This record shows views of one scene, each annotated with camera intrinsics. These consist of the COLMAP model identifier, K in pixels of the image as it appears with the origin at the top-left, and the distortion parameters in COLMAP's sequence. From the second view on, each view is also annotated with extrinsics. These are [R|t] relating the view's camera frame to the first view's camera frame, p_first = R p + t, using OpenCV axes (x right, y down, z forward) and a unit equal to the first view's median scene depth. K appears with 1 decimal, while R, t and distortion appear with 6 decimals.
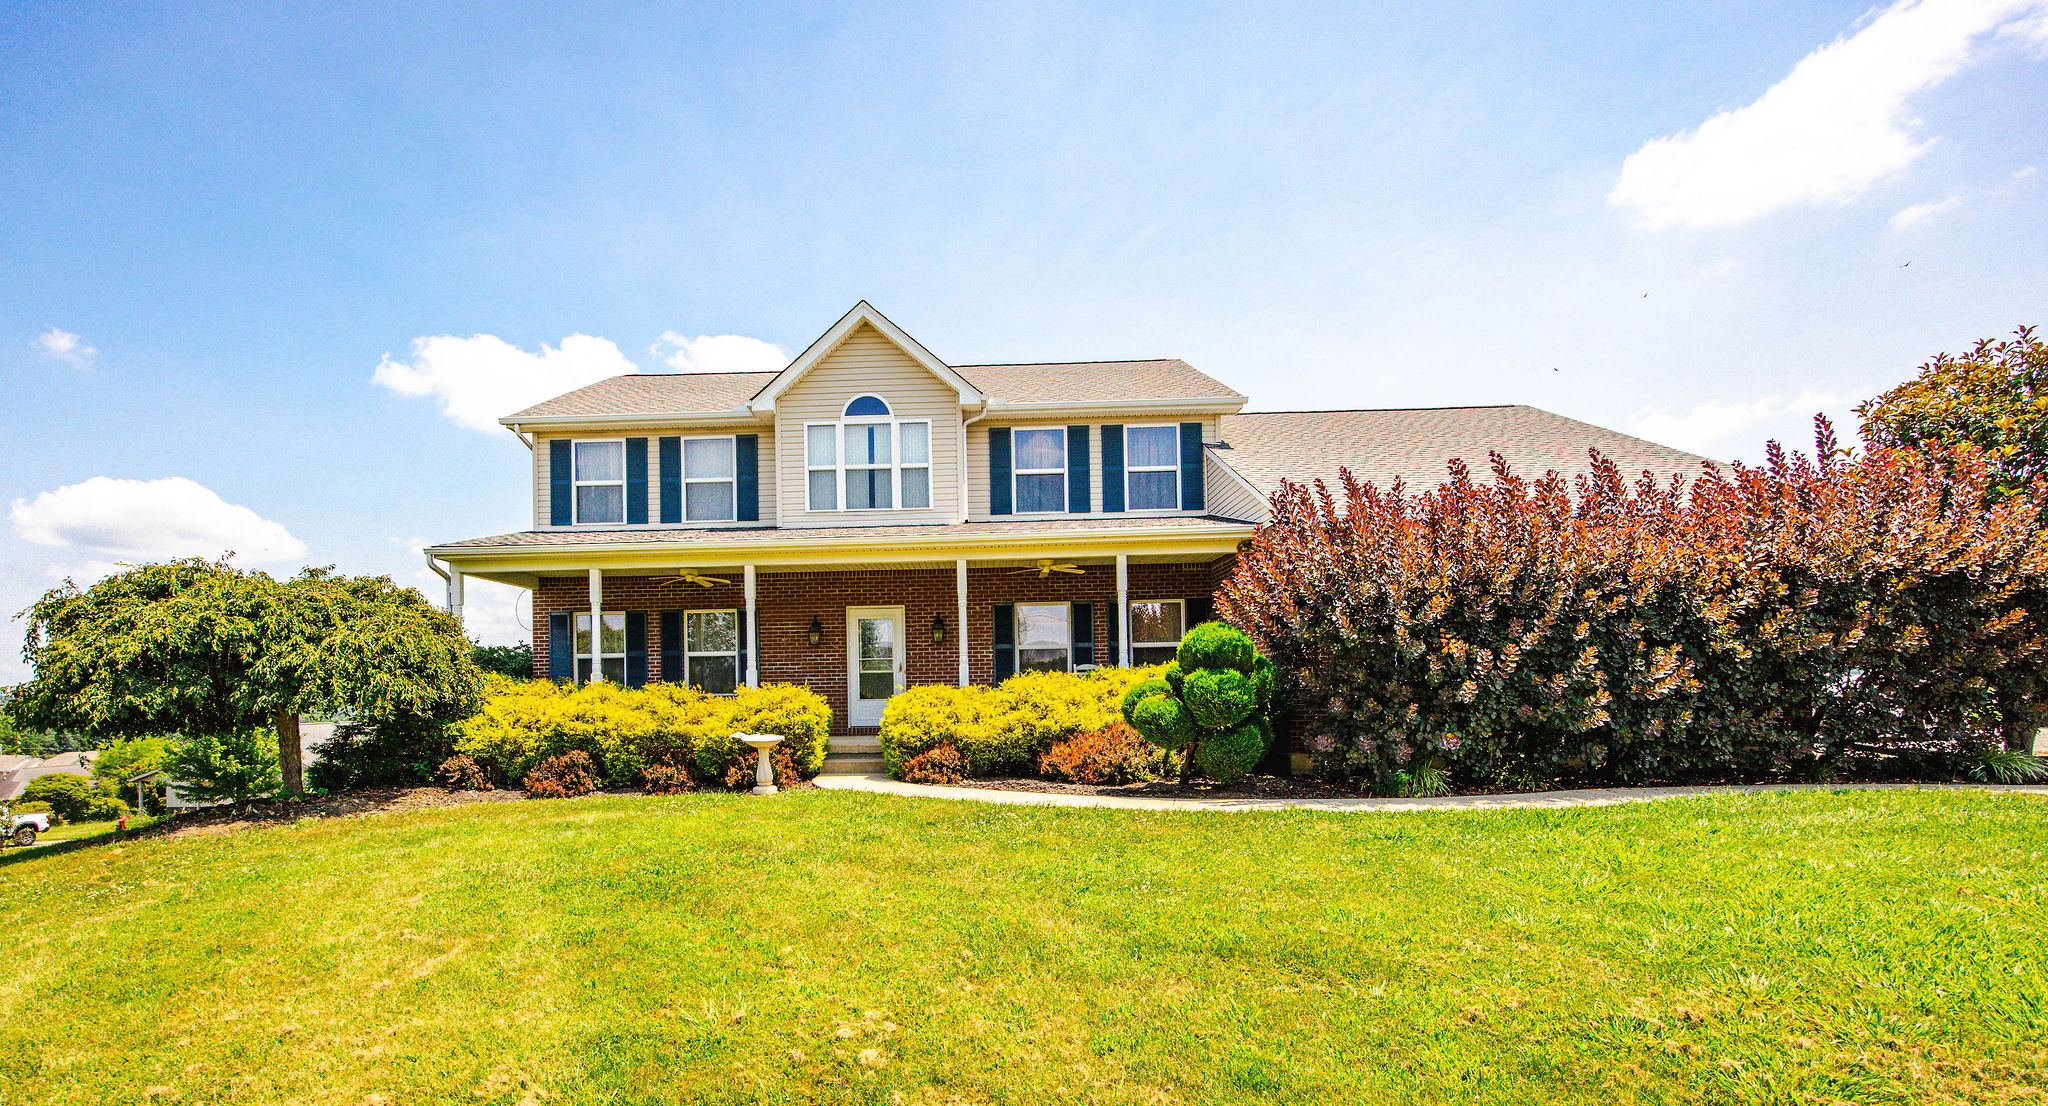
lens RADIAL K [[929.5, 0, 1029.2], [0, 929.5, 568.8], [0, 0, 1]] dist [-0.008363, -0.000091]
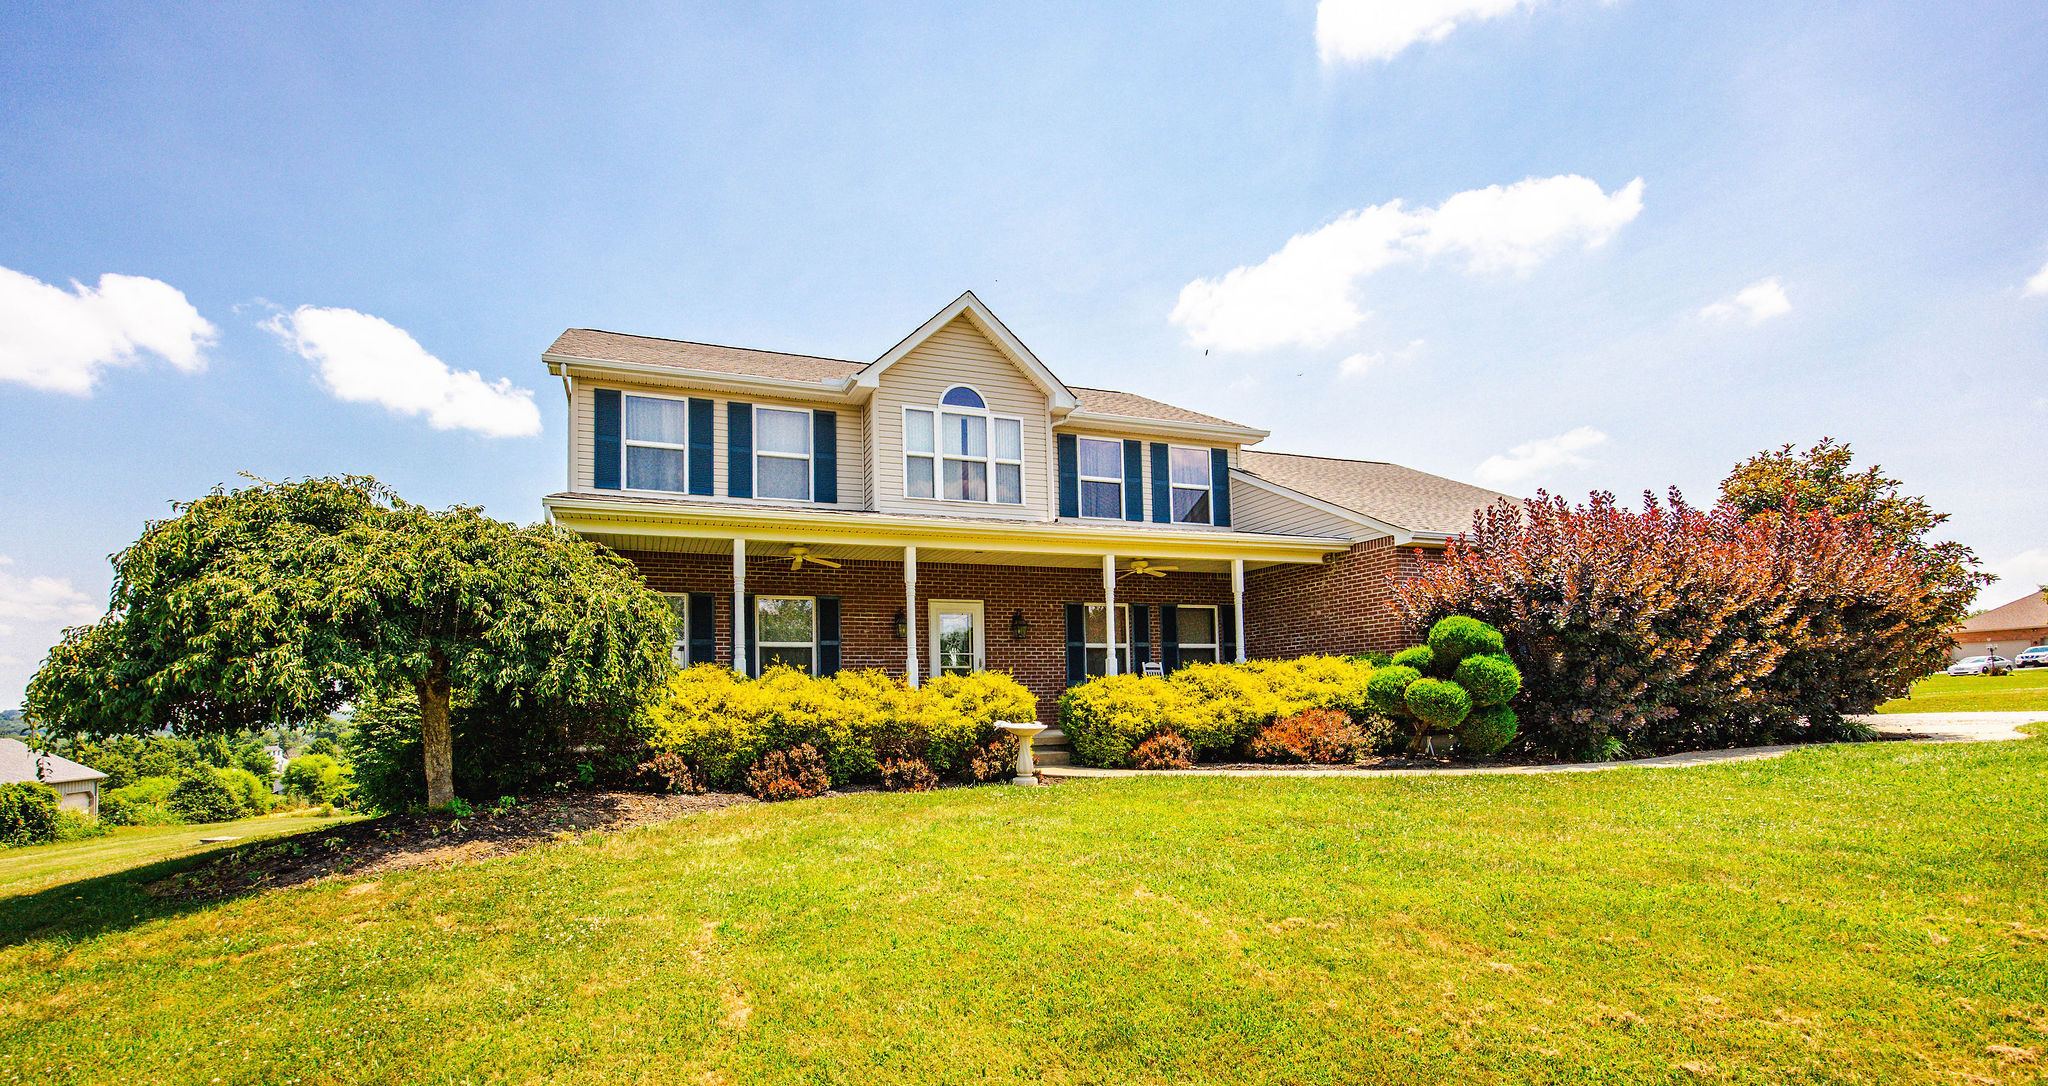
lens RADIAL K [[876.7, 0, 1020.5], [0, 876.7, 545.6], [0, 0, 1]] dist [-0.001760, 0.000088]
pose [[0.927287, 0.065909, 0.368503, -0.455321], [-0.043501, 0.996682, -0.068799, 0.044517], [-0.371815, 0.047767, 0.927077, 0.120854]]
